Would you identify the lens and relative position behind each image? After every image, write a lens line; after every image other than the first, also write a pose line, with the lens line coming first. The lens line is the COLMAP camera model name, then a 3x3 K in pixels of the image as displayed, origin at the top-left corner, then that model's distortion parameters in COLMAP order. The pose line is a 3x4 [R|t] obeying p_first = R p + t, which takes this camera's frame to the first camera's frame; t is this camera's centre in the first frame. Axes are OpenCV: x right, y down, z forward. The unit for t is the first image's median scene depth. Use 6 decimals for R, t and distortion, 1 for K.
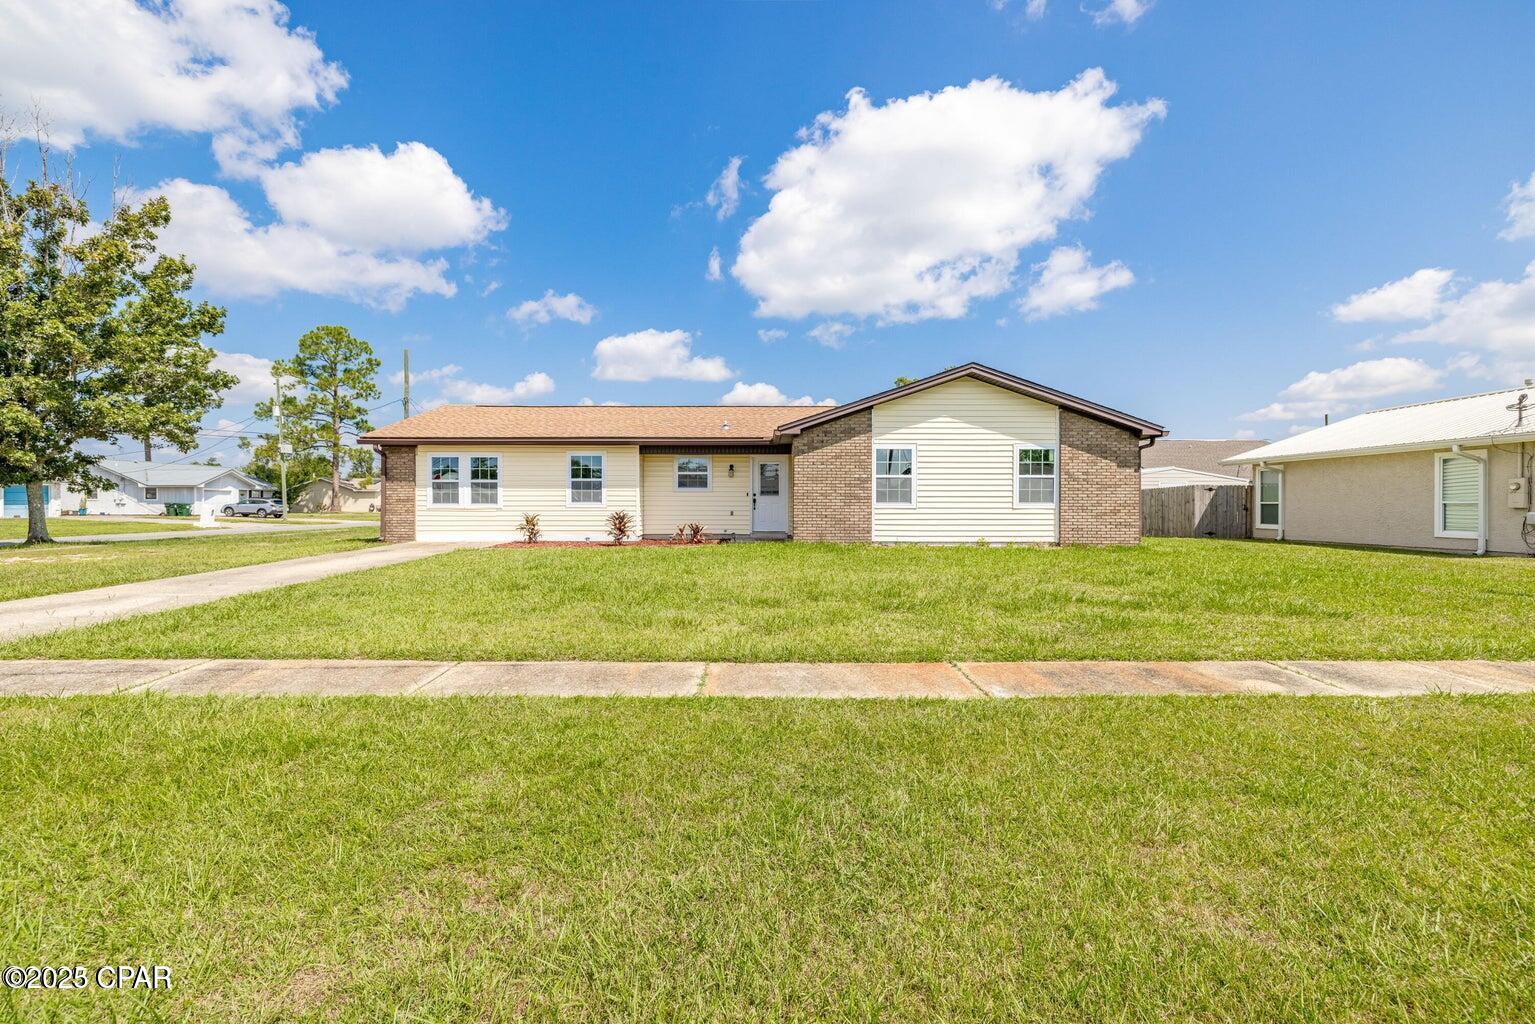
lens RADIAL K [[623.1, 0, 767.9], [0, 623.1, 506.3], [0, 0, 1]] dist [0.000273, -0.000149]
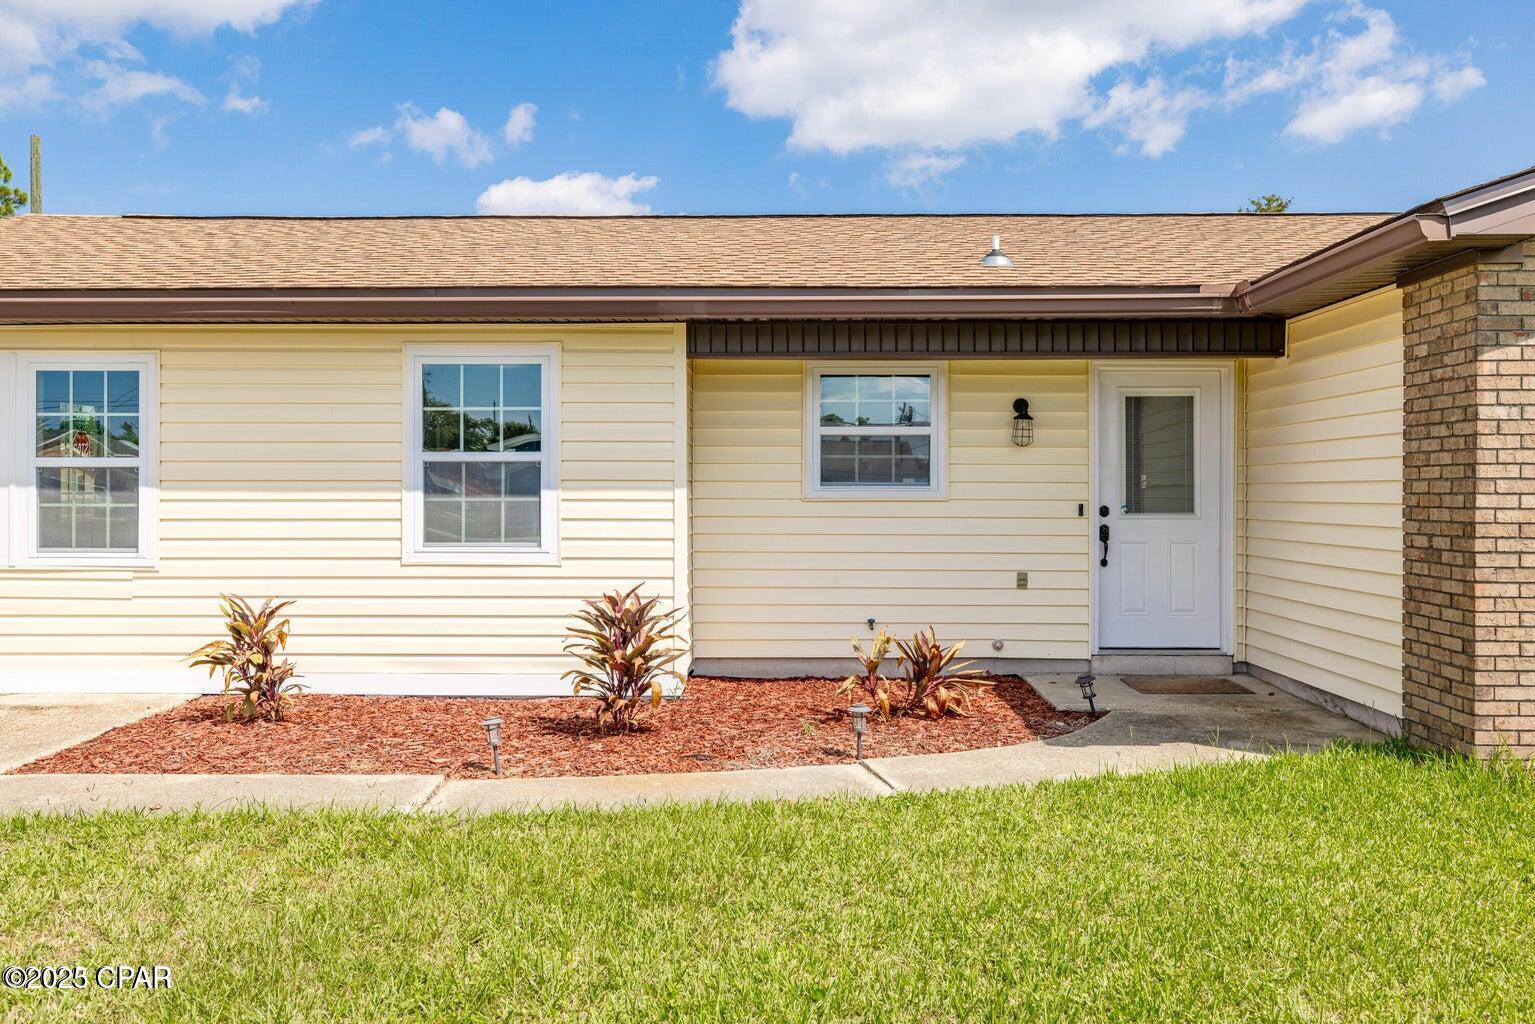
lens RADIAL K [[1131.3, 0, 769.5], [0, 1131.3, 509.6], [0, 0, 1]] dist [0.000692, -0.000452]
pose [[0.999583, -0.000501, -0.028885, -0.156743], [0.000699, 0.999976, 0.006830, -0.023447], [0.028881, -0.006847, 0.999559, 0.530766]]
